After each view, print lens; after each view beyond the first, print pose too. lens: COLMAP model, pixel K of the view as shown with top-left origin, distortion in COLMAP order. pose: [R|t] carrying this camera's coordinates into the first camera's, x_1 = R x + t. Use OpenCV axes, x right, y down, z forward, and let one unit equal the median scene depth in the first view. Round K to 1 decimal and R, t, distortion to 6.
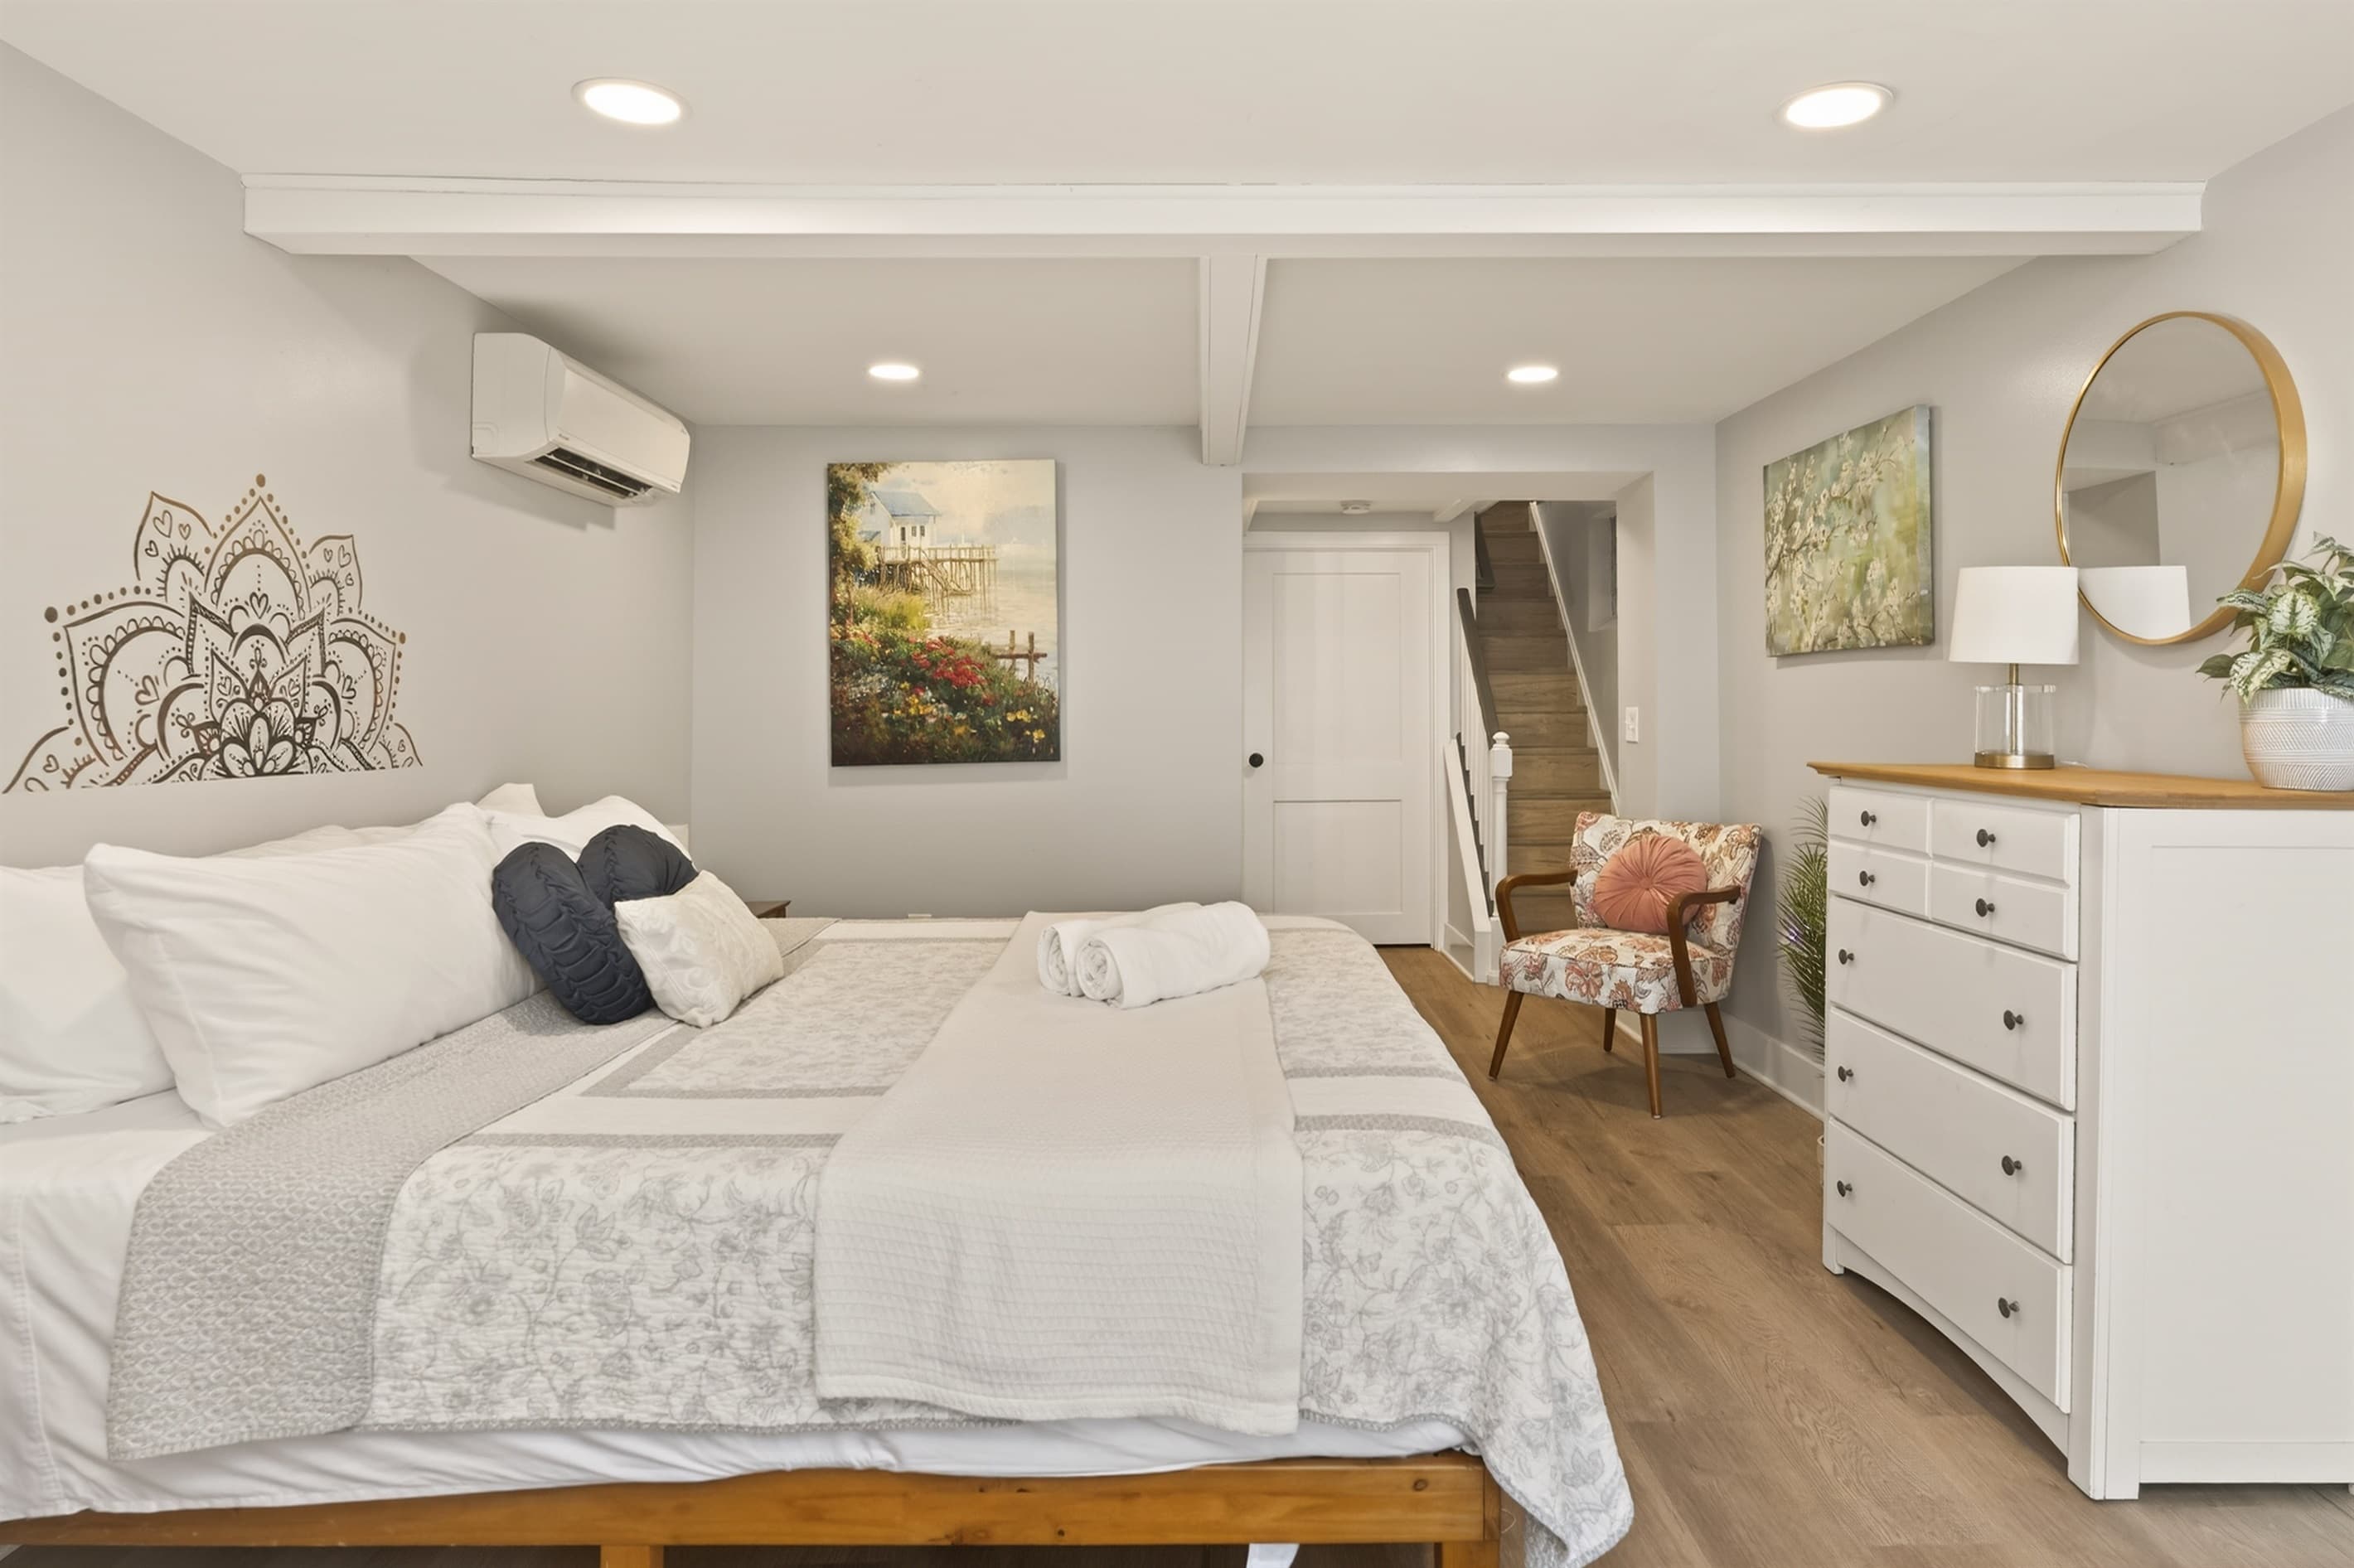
lens RADIAL K [[1360.9, 0, 1218.2], [0, 1360.9, 688.0], [0, 0, 1]] dist [-0.011277, 0.010667]
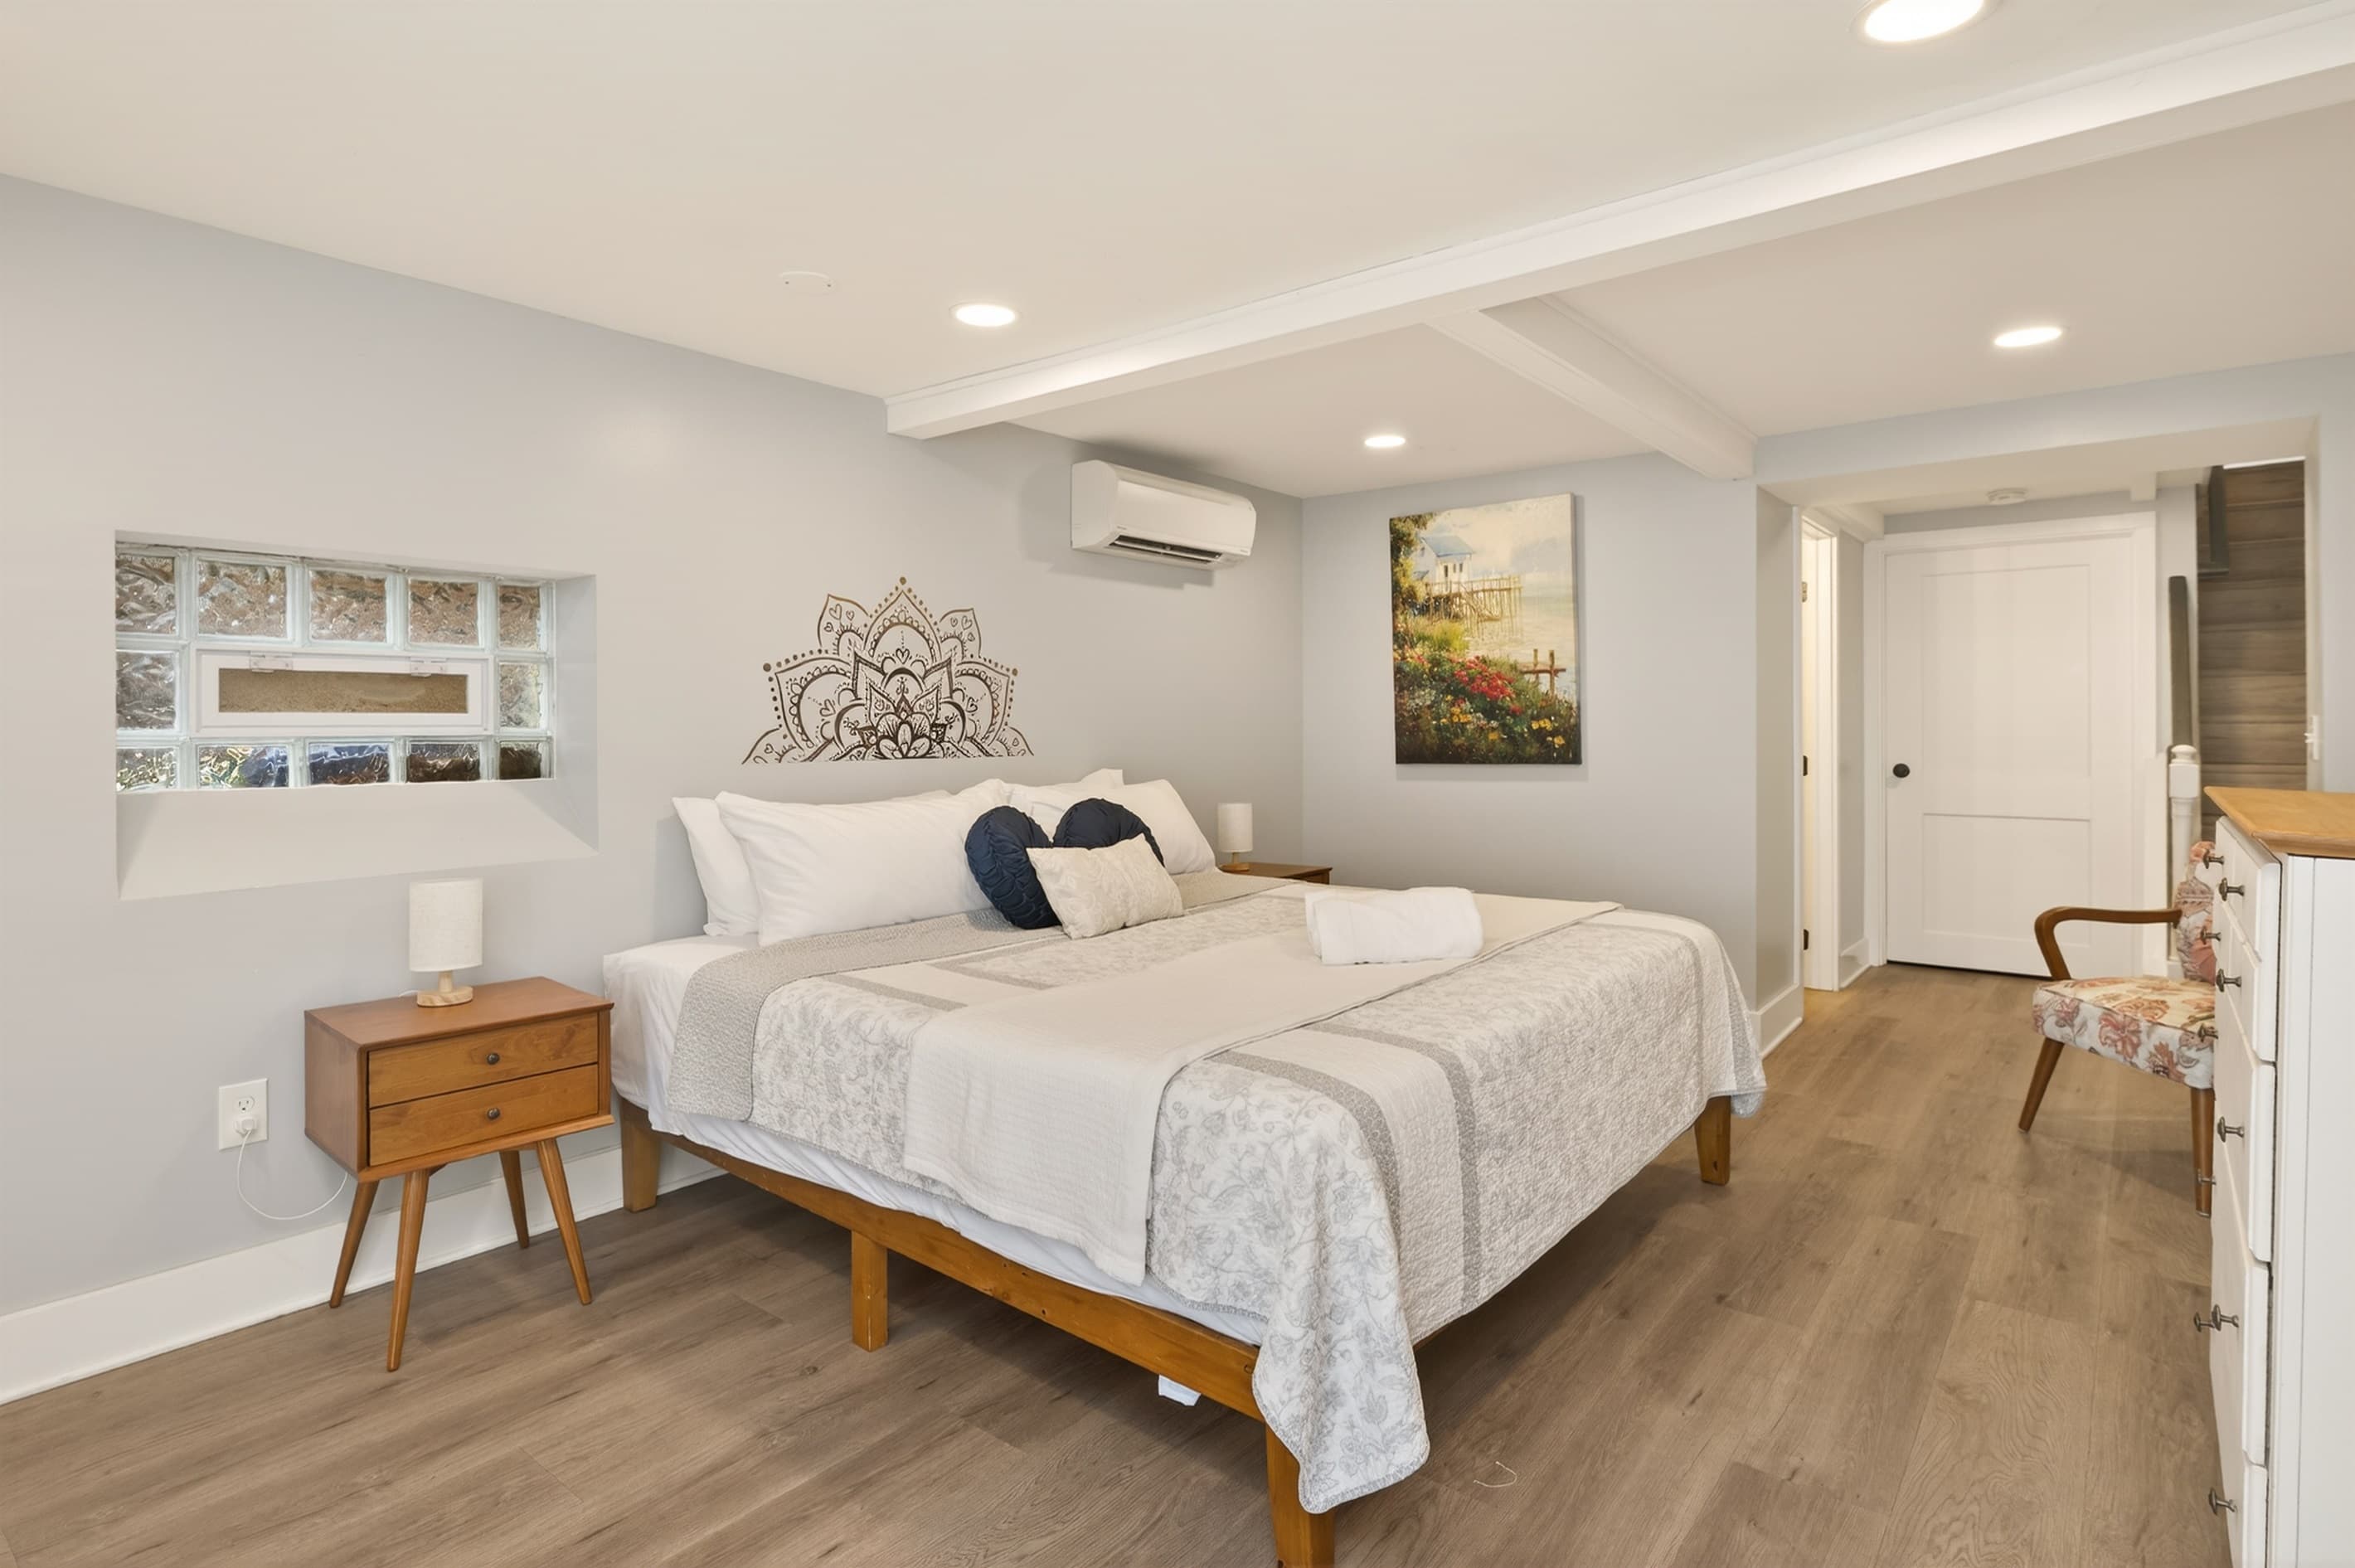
lens RADIAL K [[1186.9, 0, 1221.6], [0, 1186.9, 724.2], [0, 0, 1]] dist [-0.000217, -0.001158]
pose [[0.775155, 0.003787, -0.631760, 0.533513], [0.010197, 0.999777, 0.018504, -0.000487], [0.631689, -0.020785, 0.774943, 0.125549]]
